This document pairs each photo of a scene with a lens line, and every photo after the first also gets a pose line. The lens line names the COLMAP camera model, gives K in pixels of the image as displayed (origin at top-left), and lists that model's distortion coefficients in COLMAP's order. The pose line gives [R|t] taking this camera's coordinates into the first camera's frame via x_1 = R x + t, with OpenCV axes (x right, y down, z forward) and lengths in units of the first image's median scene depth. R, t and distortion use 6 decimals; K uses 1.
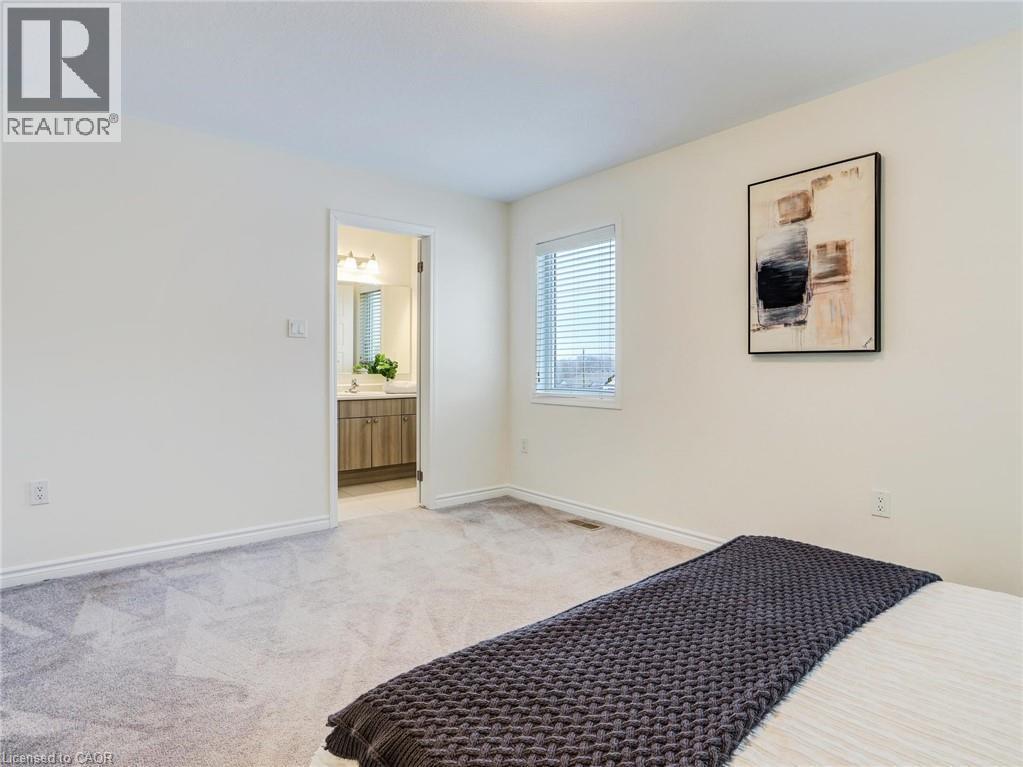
lens RADIAL K [[542.6, 0, 503.4], [0, 542.6, 366.8], [0, 0, 1]] dist [-0.032545, 0.000327]
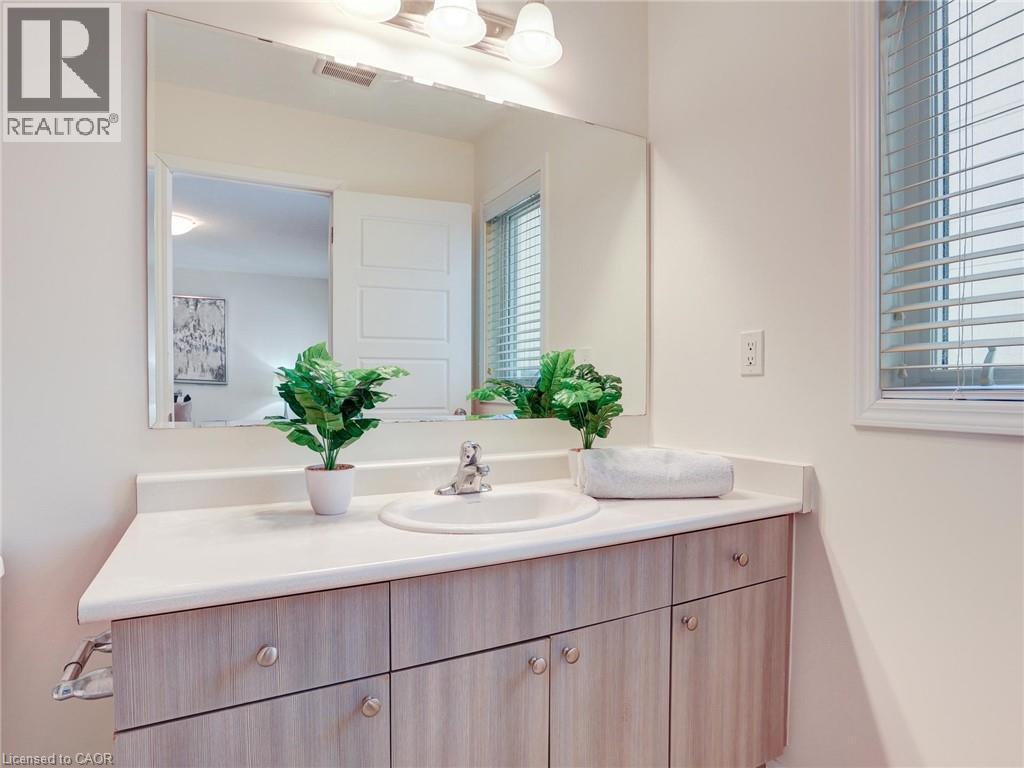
lens RADIAL K [[543.1, 0, 503.9], [0, 543.1, 367.2], [0, 0, 1]] dist [-0.032545, 0.000327]
pose [[0.974646, -0.018326, -0.223001, -0.193268], [0.007543, 0.998765, -0.049111, -0.000139], [0.223625, 0.046184, 0.973580, 0.718188]]
